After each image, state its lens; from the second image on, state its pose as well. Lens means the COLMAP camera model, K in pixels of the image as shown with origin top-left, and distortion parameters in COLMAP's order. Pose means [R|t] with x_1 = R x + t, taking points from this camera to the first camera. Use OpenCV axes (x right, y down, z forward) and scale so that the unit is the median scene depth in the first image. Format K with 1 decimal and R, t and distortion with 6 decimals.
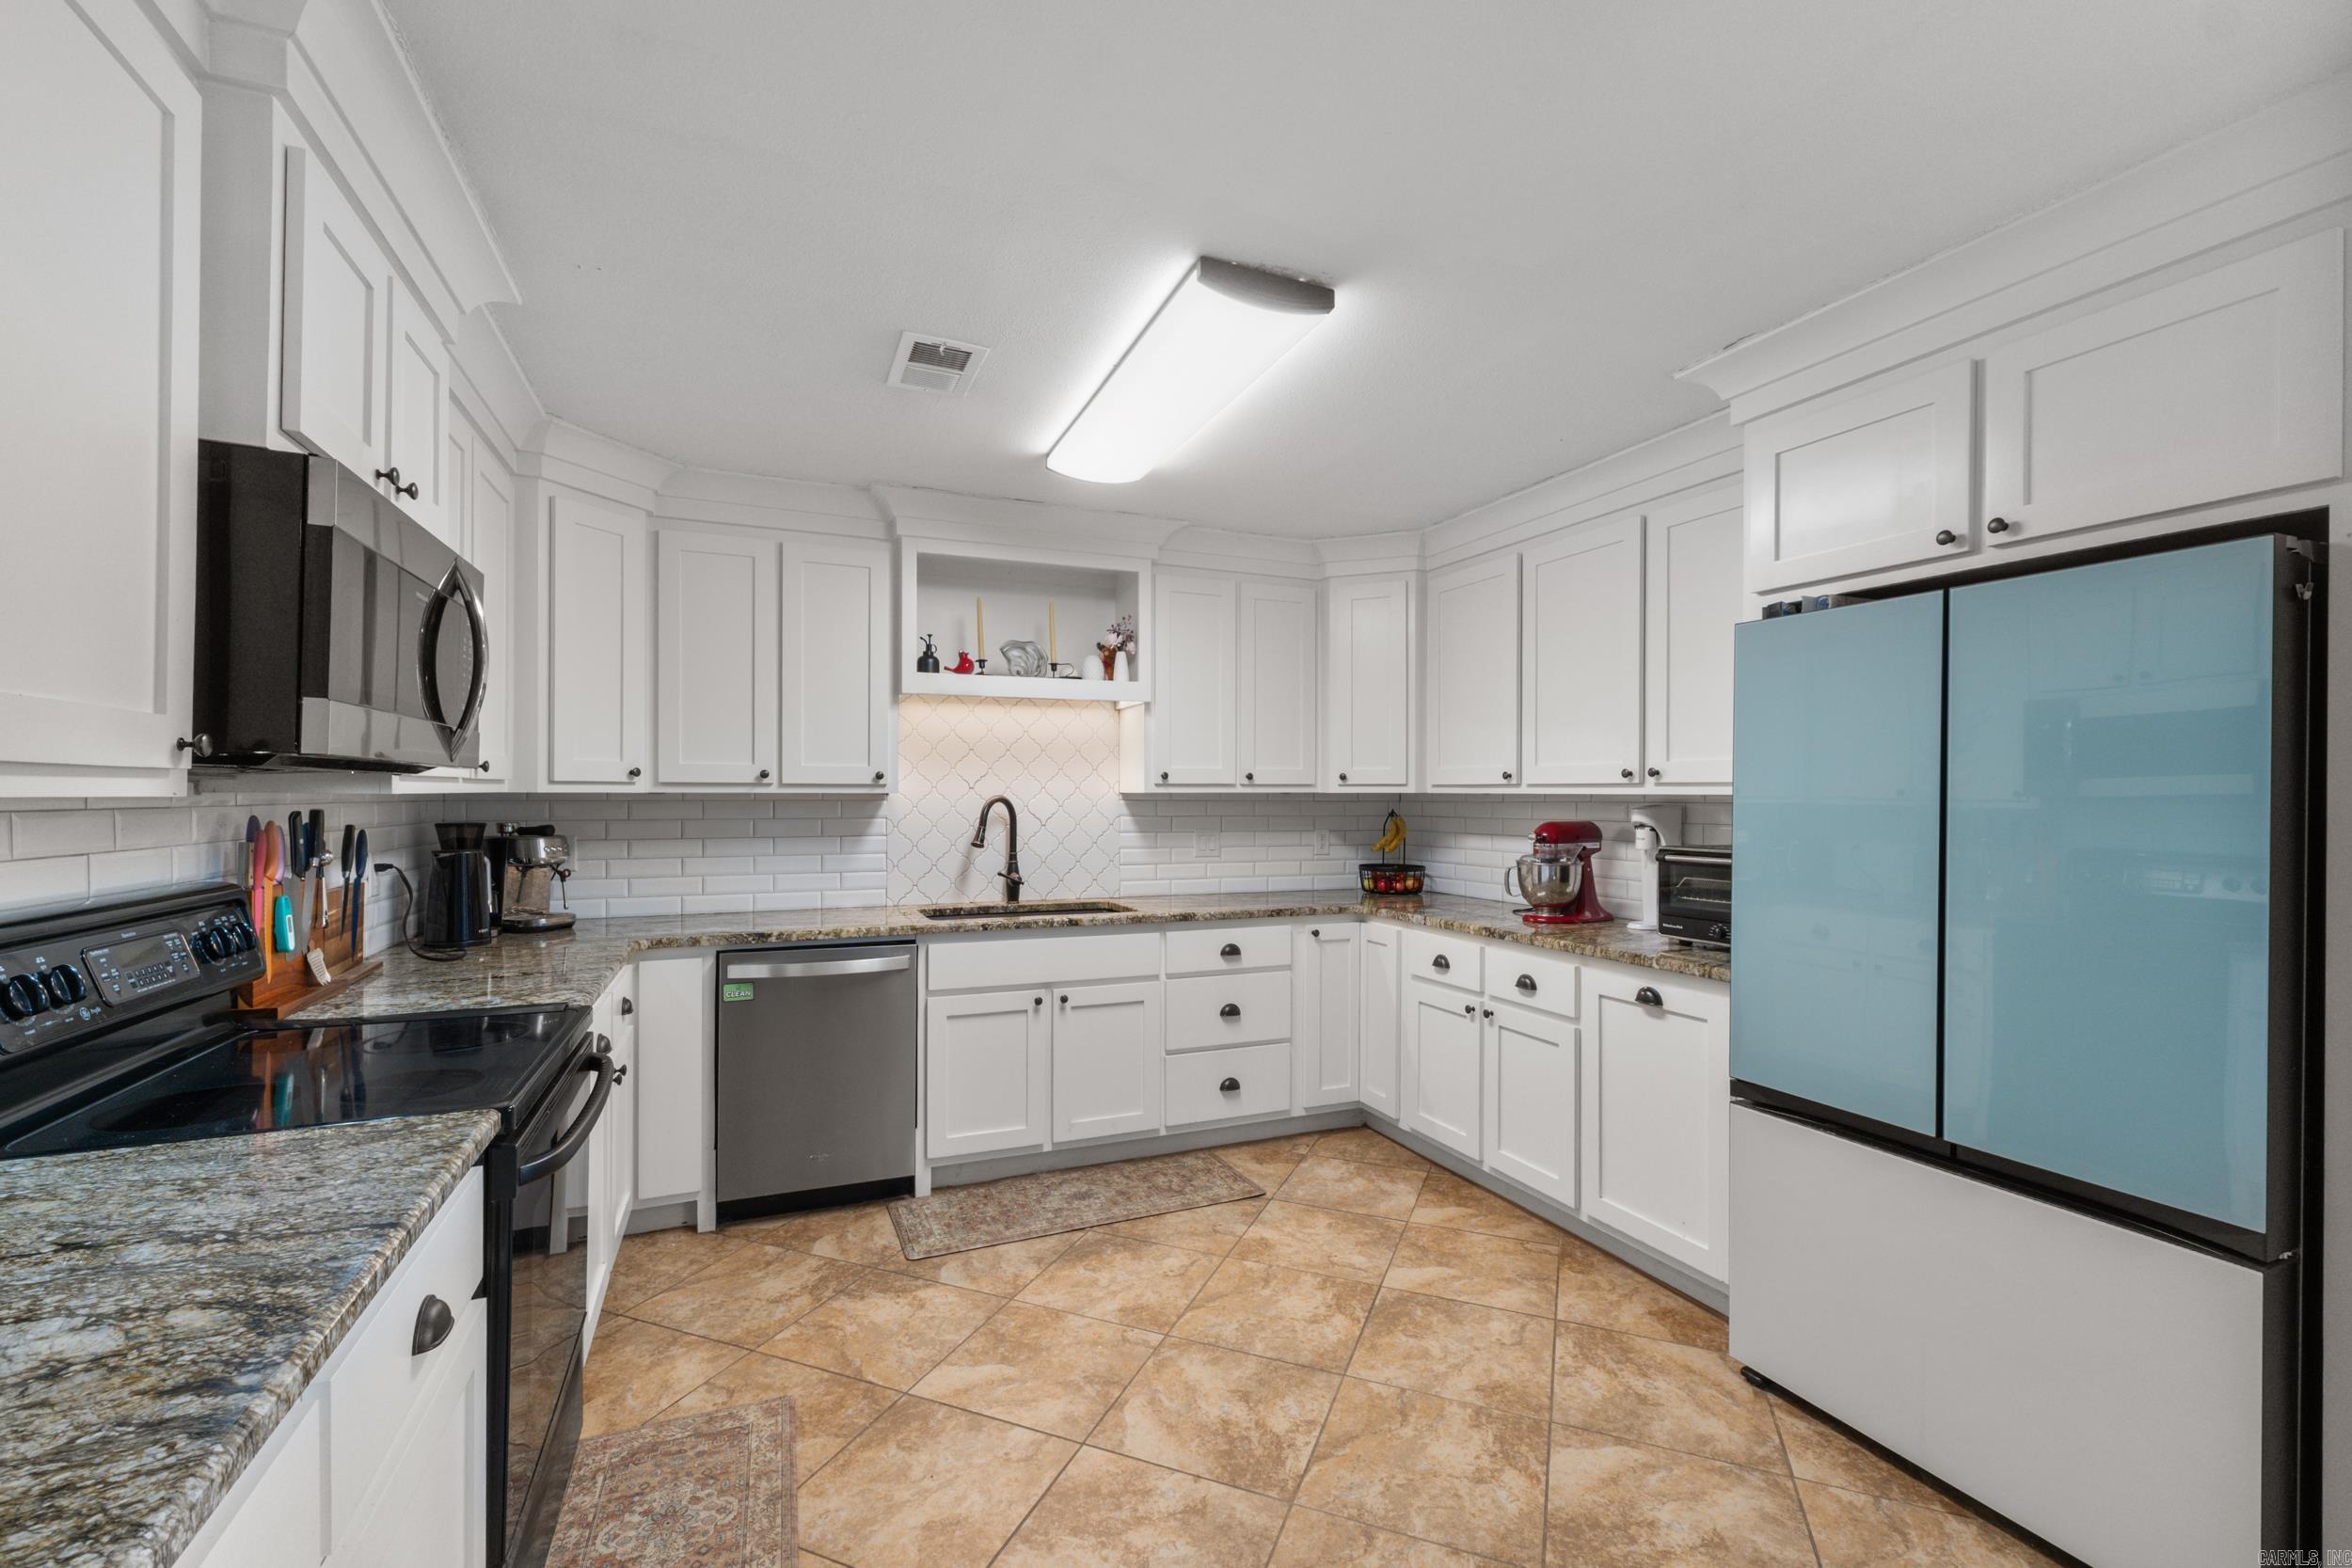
lens RADIAL K [[995.2, 0, 1182.7], [0, 995.2, 791.9], [0, 0, 1]] dist [0.001743, 0.000297]
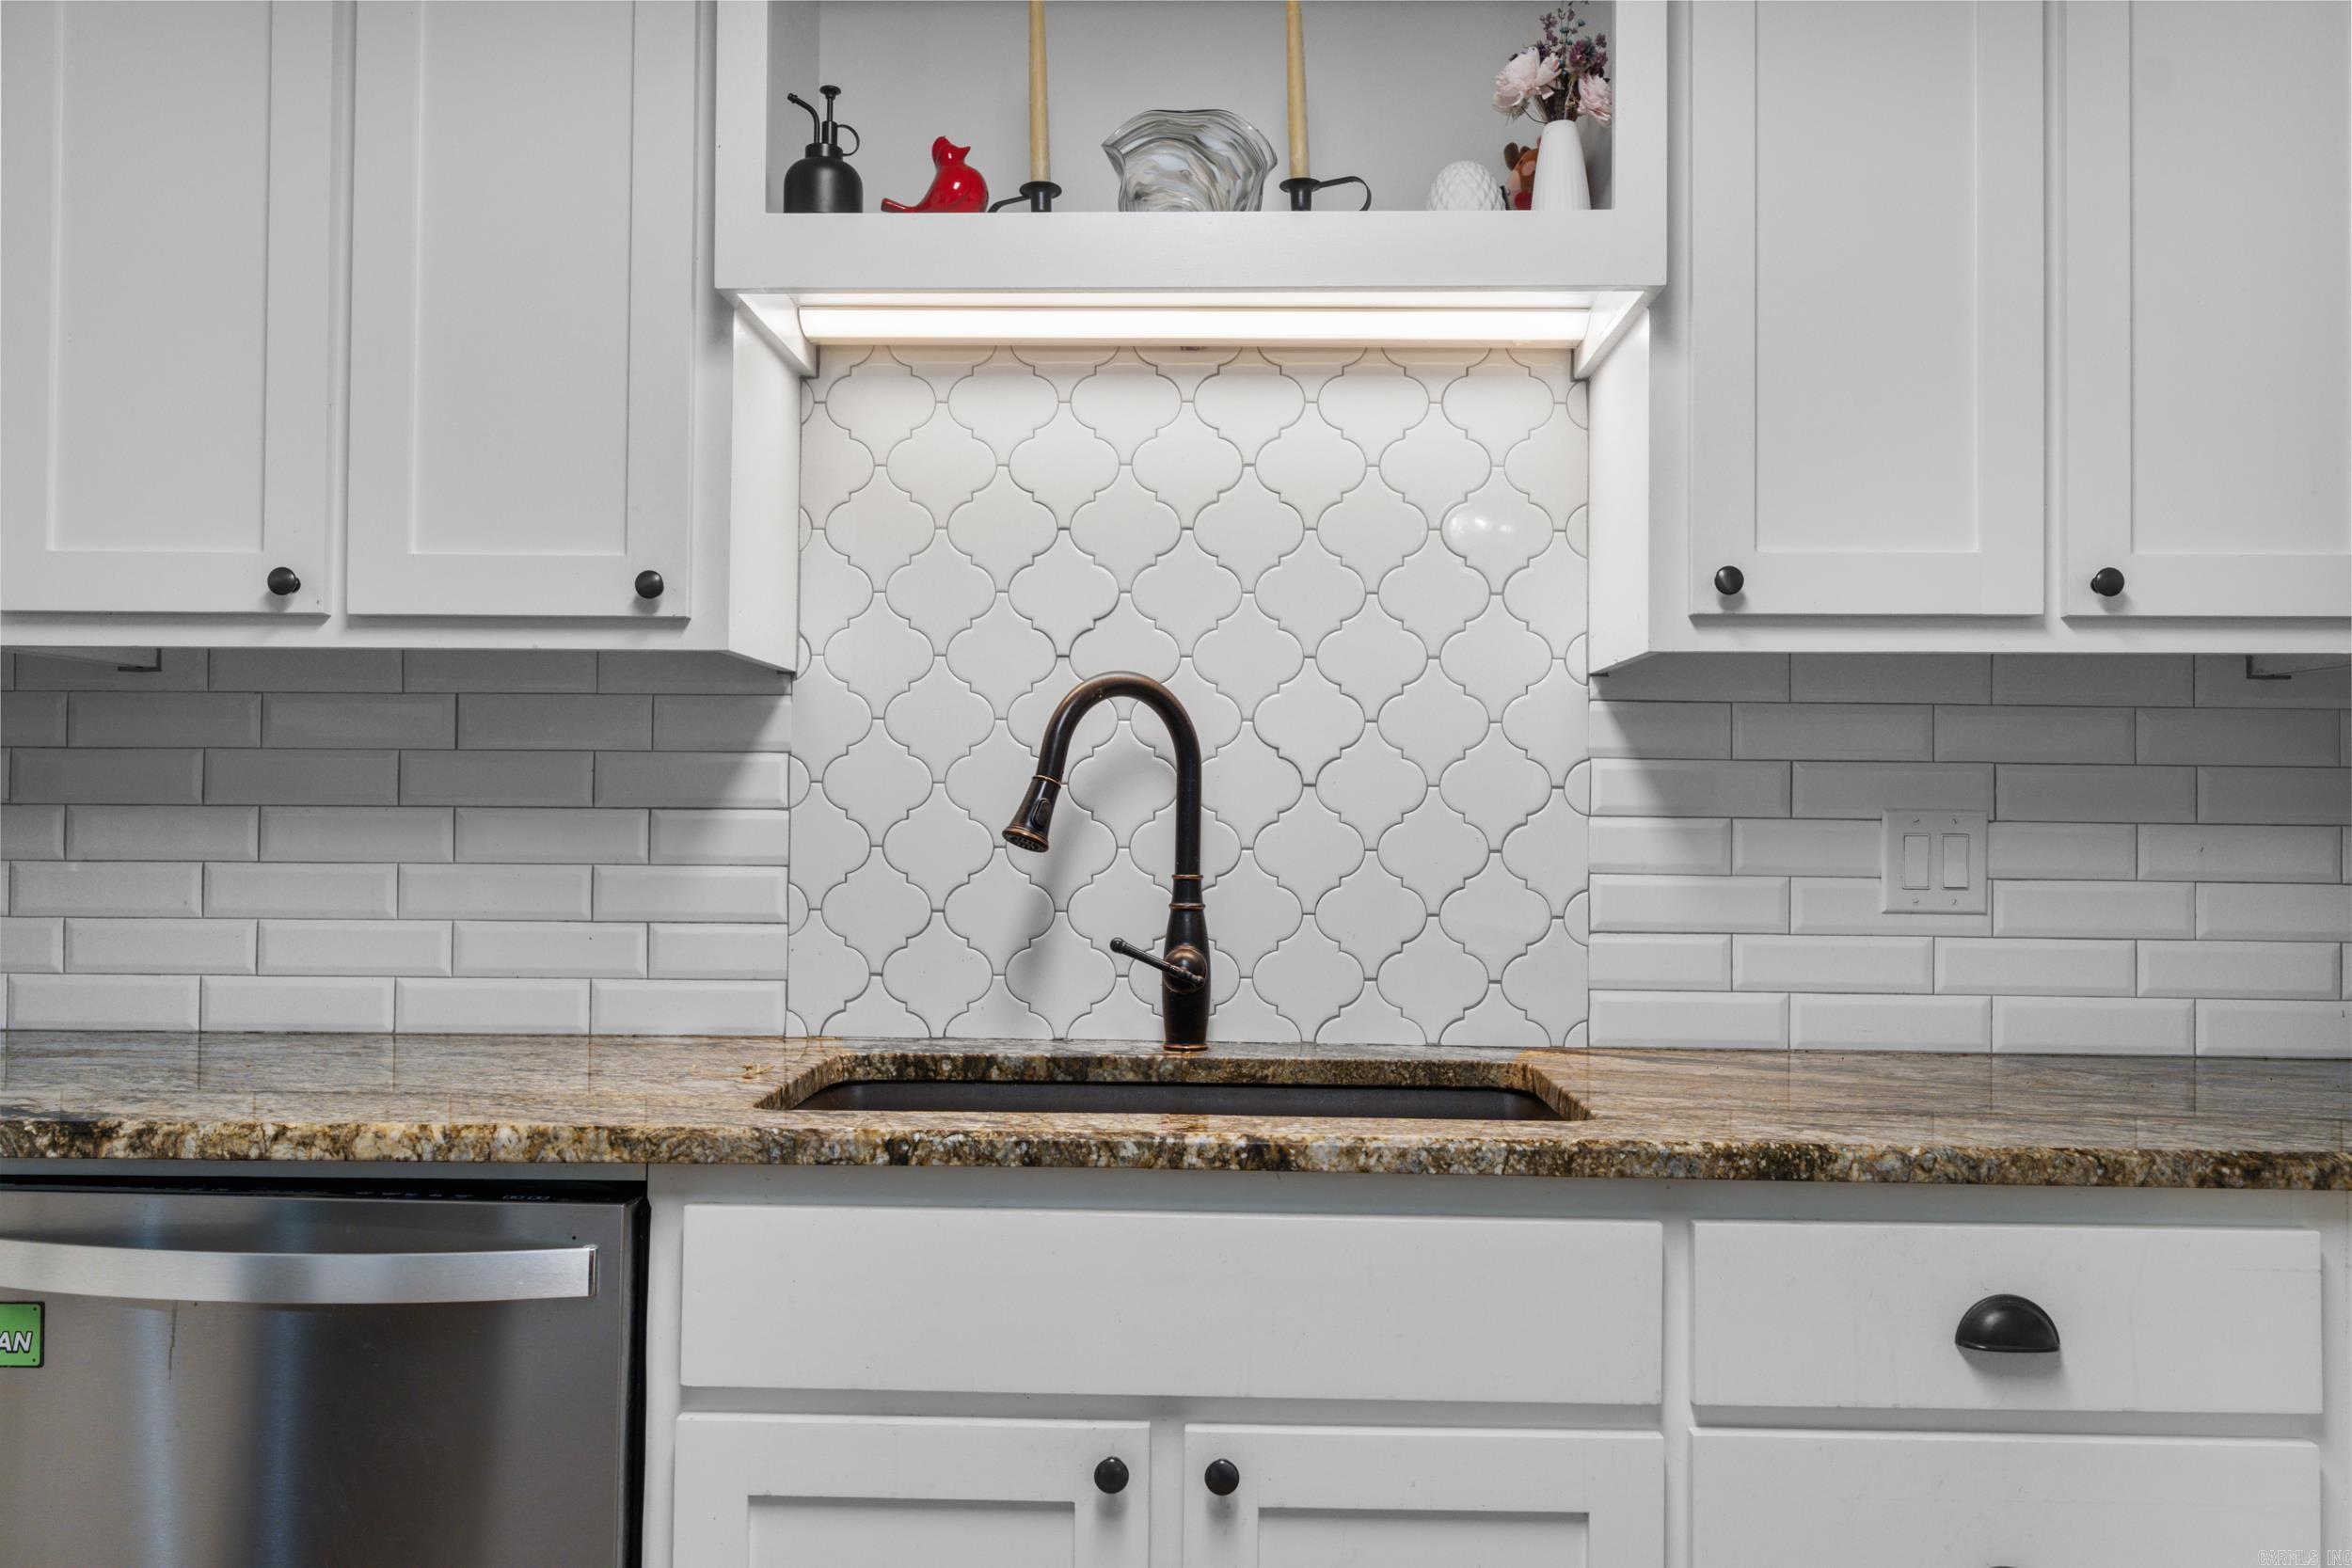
lens RADIAL K [[1797.9, 0, 1186.3], [0, 1797.9, 781.9], [0, 0, 1]] dist [-0.003276, -0.001104]
pose [[0.912232, -0.002955, -0.409664, 0.048326], [-0.005078, 0.999816, -0.018519, 0.049252], [0.409643, 0.018974, 0.912048, 0.592051]]
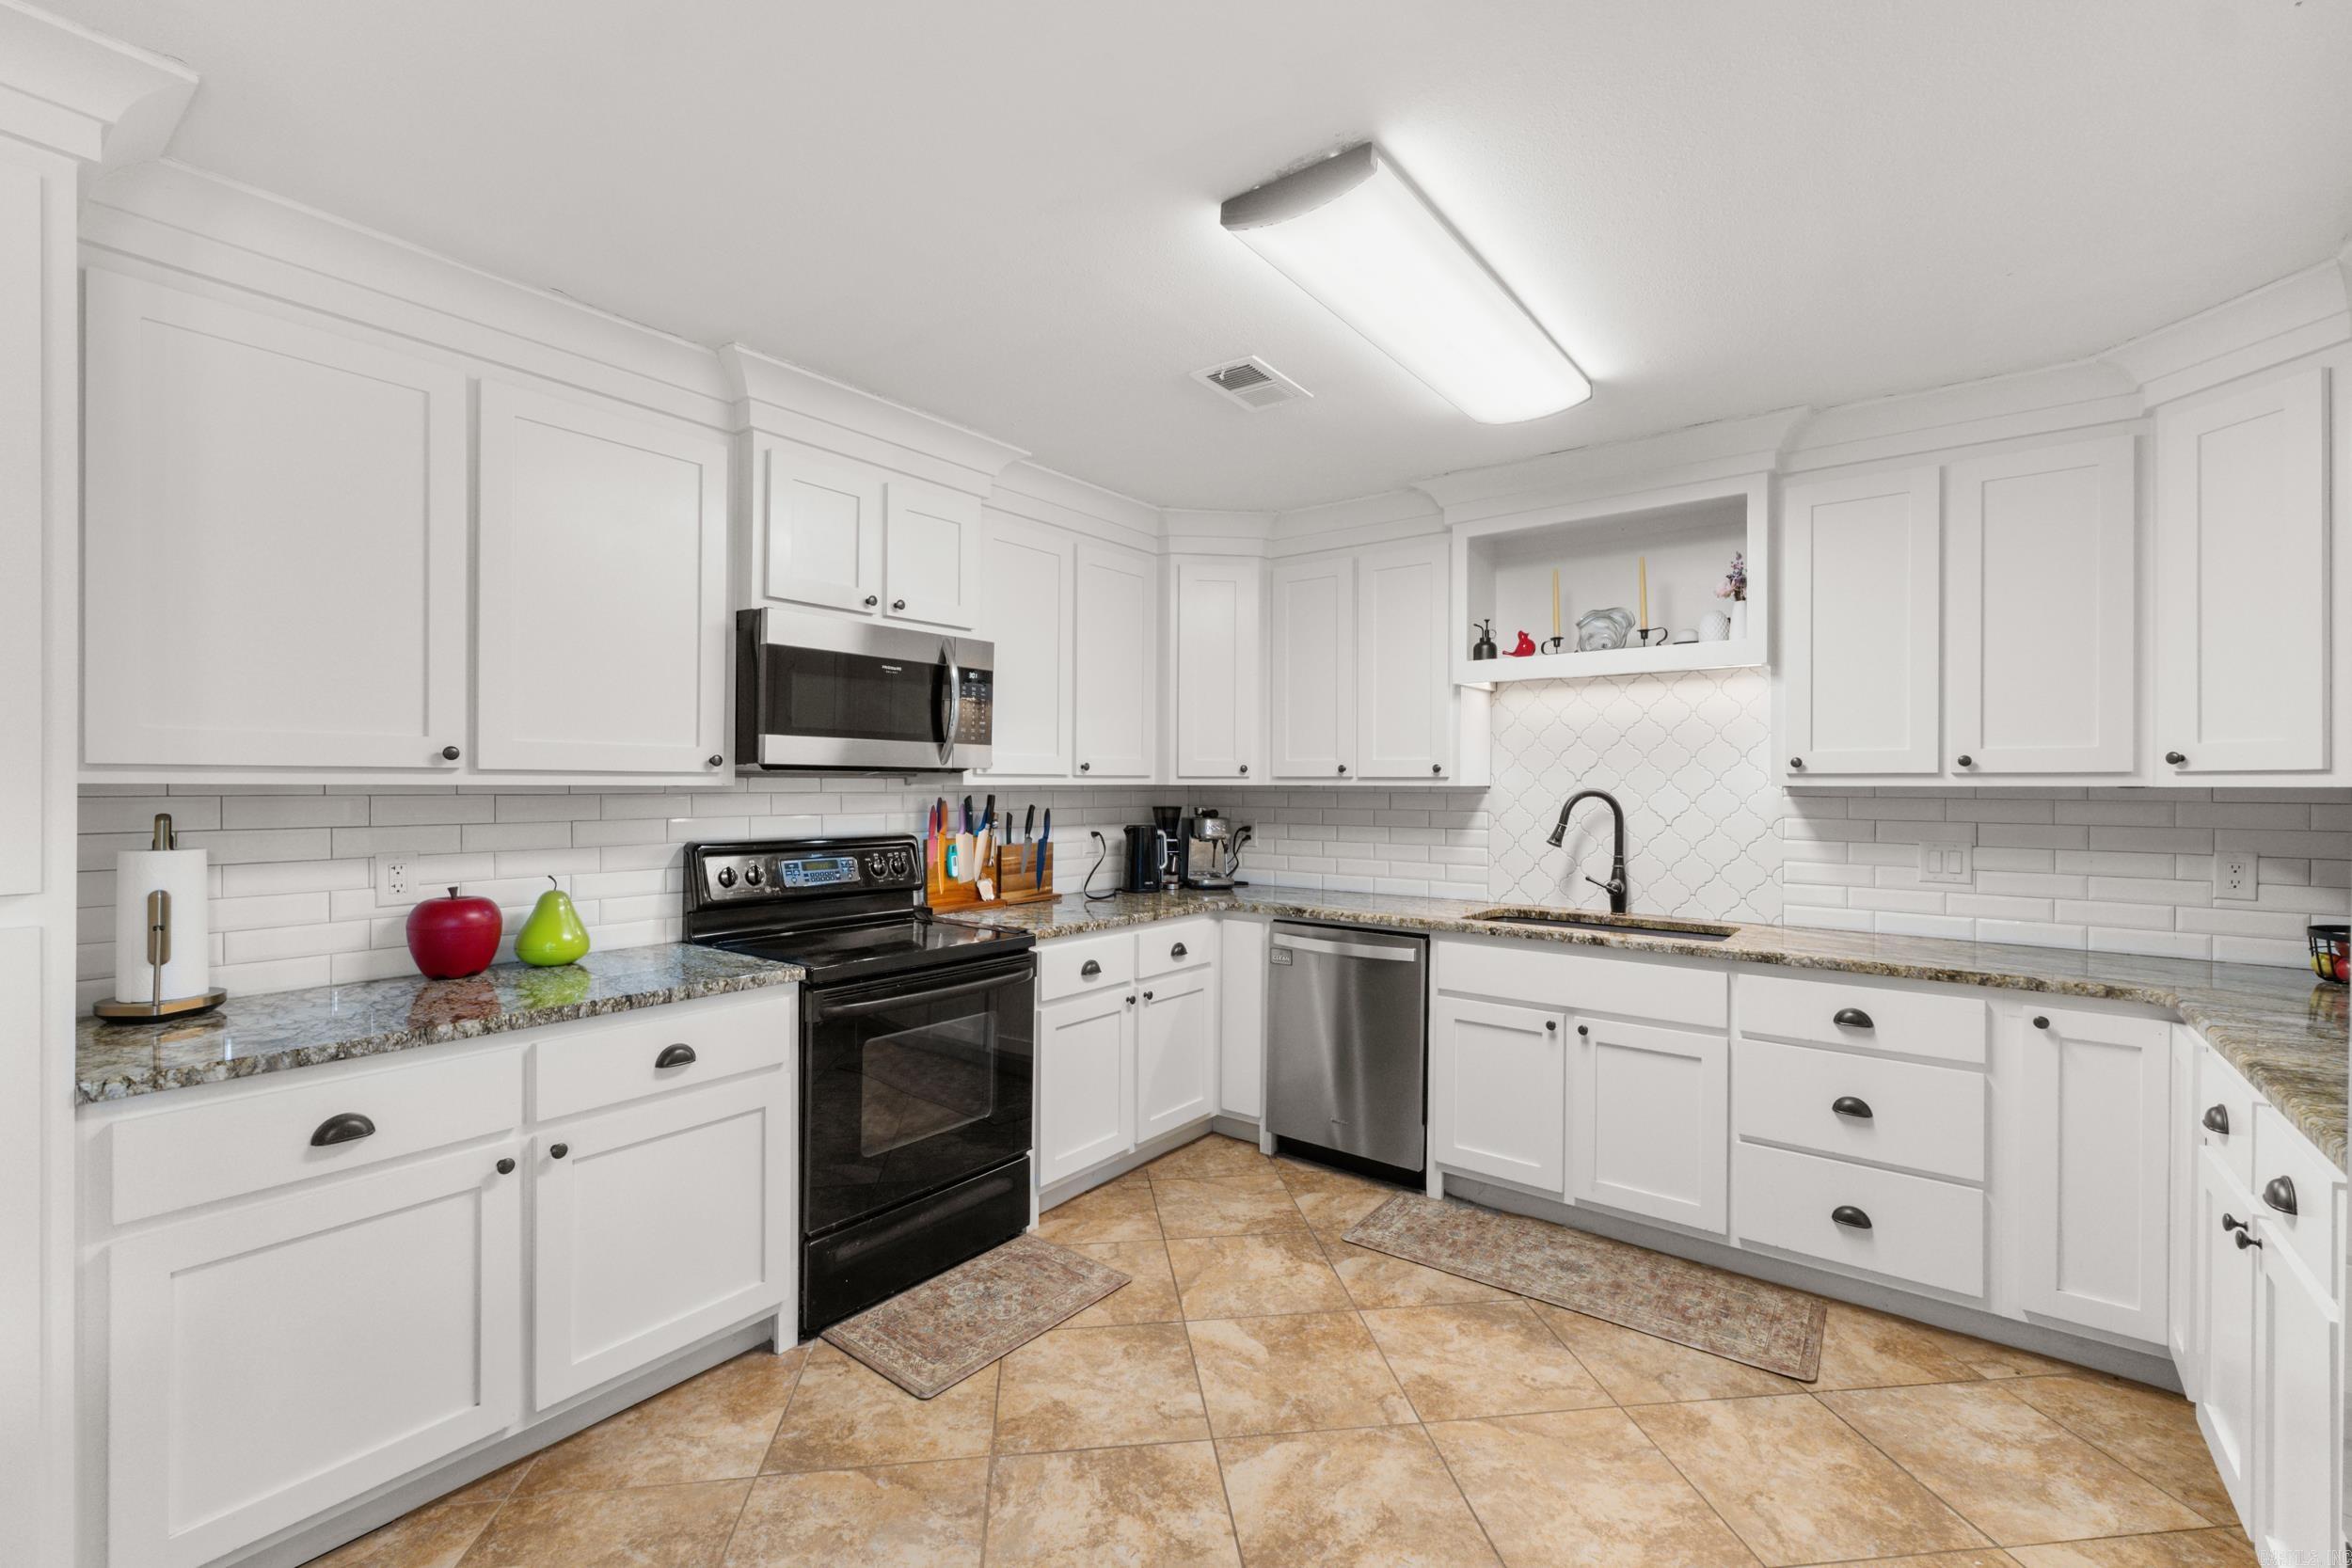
lens RADIAL K [[989.6, 0, 1176.0], [0, 989.6, 784.0], [0, 0, 1]] dist [0.002935, 0.000145]
pose [[0.488235, -0.001355, -0.872711, 0.437144], [-0.001978, 0.999995, -0.002659, 0.002367], [0.872710, 0.003024, 0.488229, 0.284330]]
